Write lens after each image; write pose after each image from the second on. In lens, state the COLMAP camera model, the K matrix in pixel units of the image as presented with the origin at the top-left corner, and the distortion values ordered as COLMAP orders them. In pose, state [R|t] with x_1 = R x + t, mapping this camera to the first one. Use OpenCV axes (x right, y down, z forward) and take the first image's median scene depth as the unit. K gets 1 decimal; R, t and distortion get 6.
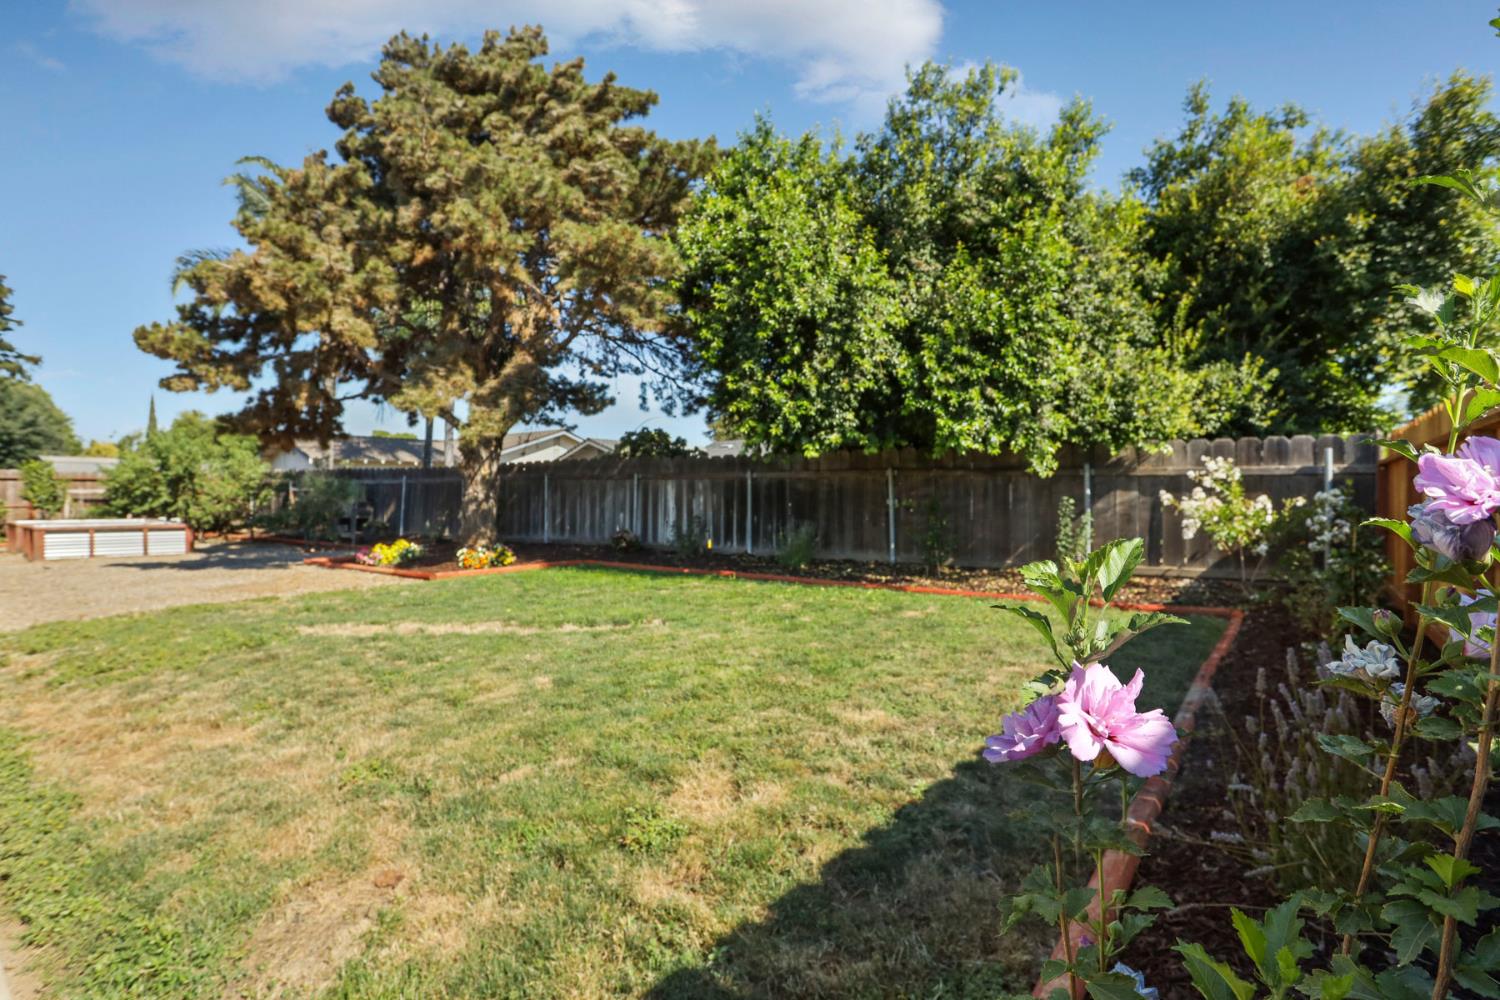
lens RADIAL K [[773.7, 0, 751.4], [0, 773.7, 491.5], [0, 0, 1]] dist [-0.035949, 0.002262]
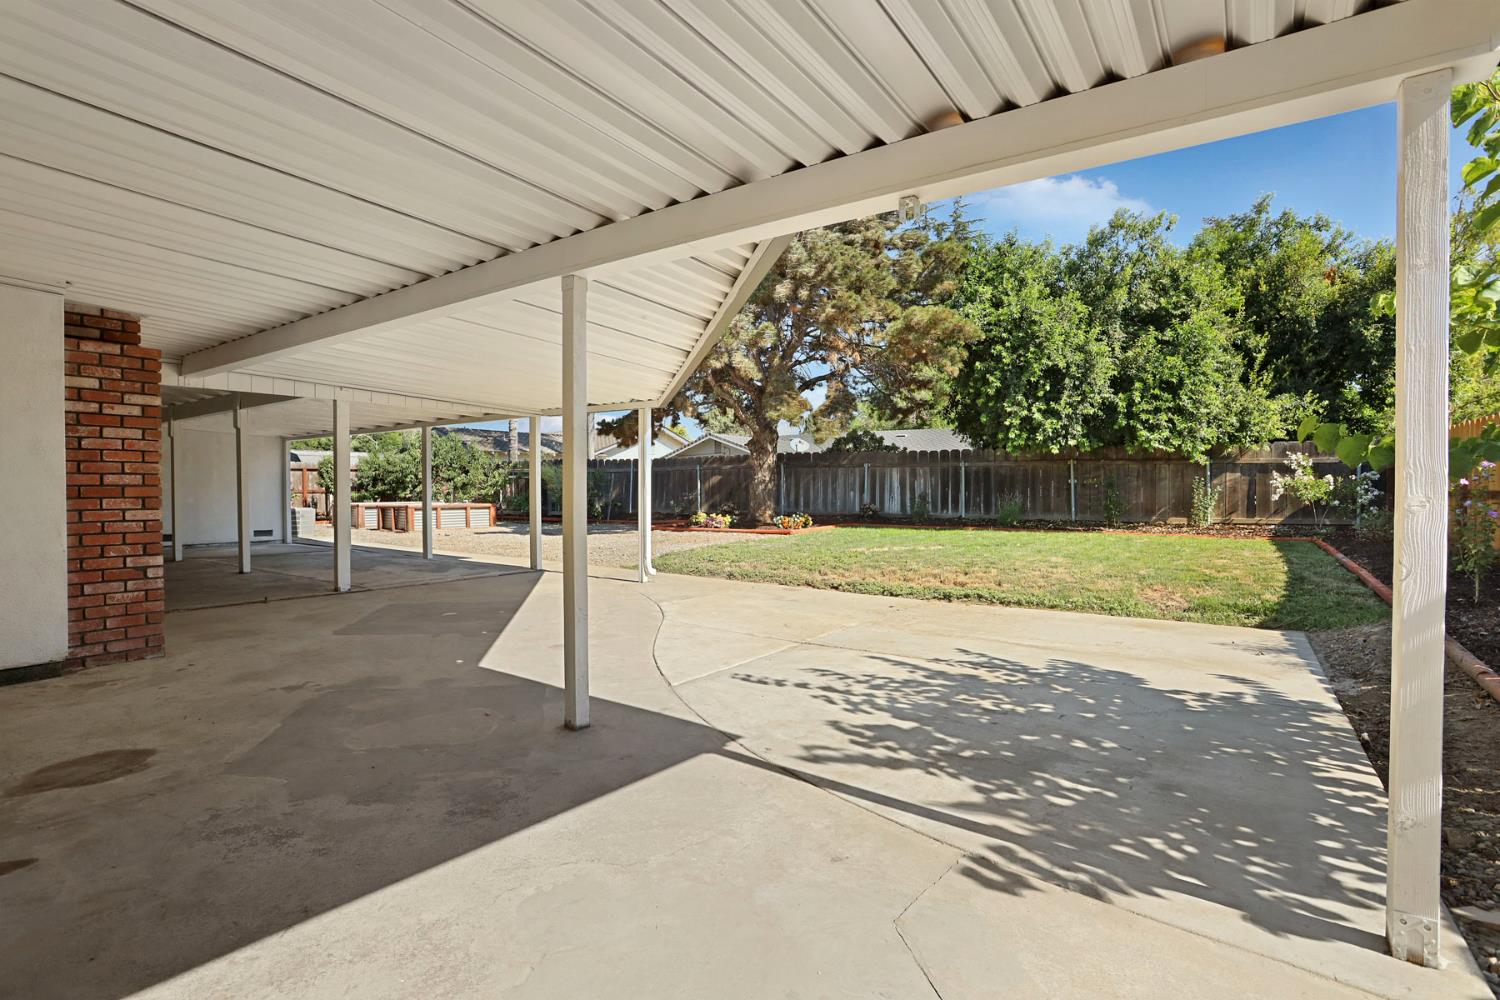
lens RADIAL K [[773.7, 0, 741.9], [0, 773.7, 502.4], [0, 0, 1]] dist [-0.035949, 0.002262]
pose [[0.998961, -0.008174, 0.044842, -0.668139], [0.006771, 0.999486, 0.031350, 0.004300], [-0.045075, -0.031014, 0.998502, -0.614329]]
